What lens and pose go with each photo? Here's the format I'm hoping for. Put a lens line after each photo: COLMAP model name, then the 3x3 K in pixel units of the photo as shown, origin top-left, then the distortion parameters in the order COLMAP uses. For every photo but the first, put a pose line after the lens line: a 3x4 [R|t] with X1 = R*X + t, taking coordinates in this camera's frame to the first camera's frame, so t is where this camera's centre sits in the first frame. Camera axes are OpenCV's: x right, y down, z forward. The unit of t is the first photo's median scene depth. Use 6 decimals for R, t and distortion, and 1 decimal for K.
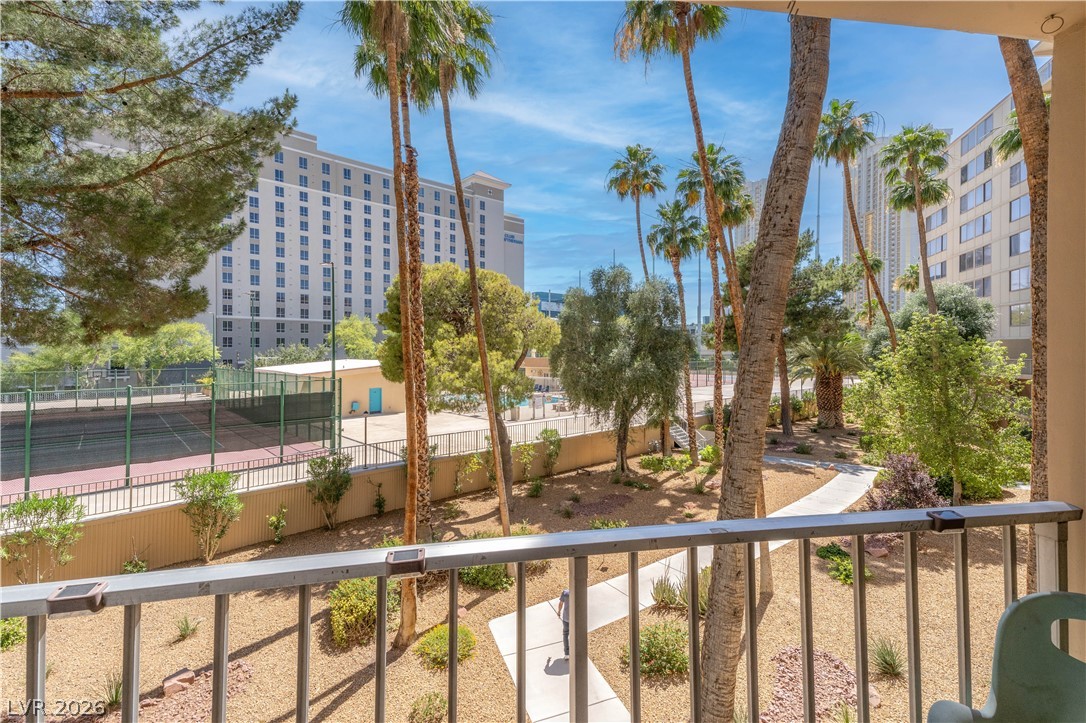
lens RADIAL K [[494.9, 0, 566.6], [0, 494.9, 359.5], [0, 0, 1]] dist [-0.001507, 0.001990]
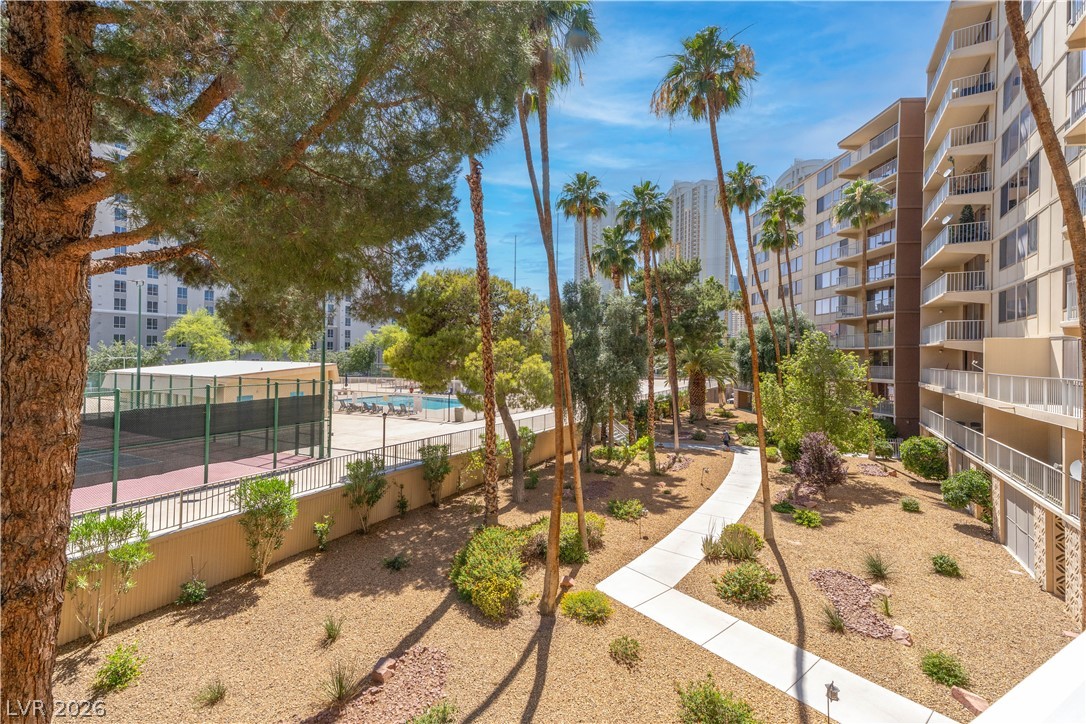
lens RADIAL K [[477.6, 0, 541.4], [0, 477.6, 355.1], [0, 0, 1]] dist [0.045079, -0.001360]
pose [[0.956494, 0.012046, 0.291503, -0.283913], [-0.007325, 0.999824, -0.017283, 0.001819], [-0.291660, 0.014396, 0.956414, -0.020168]]
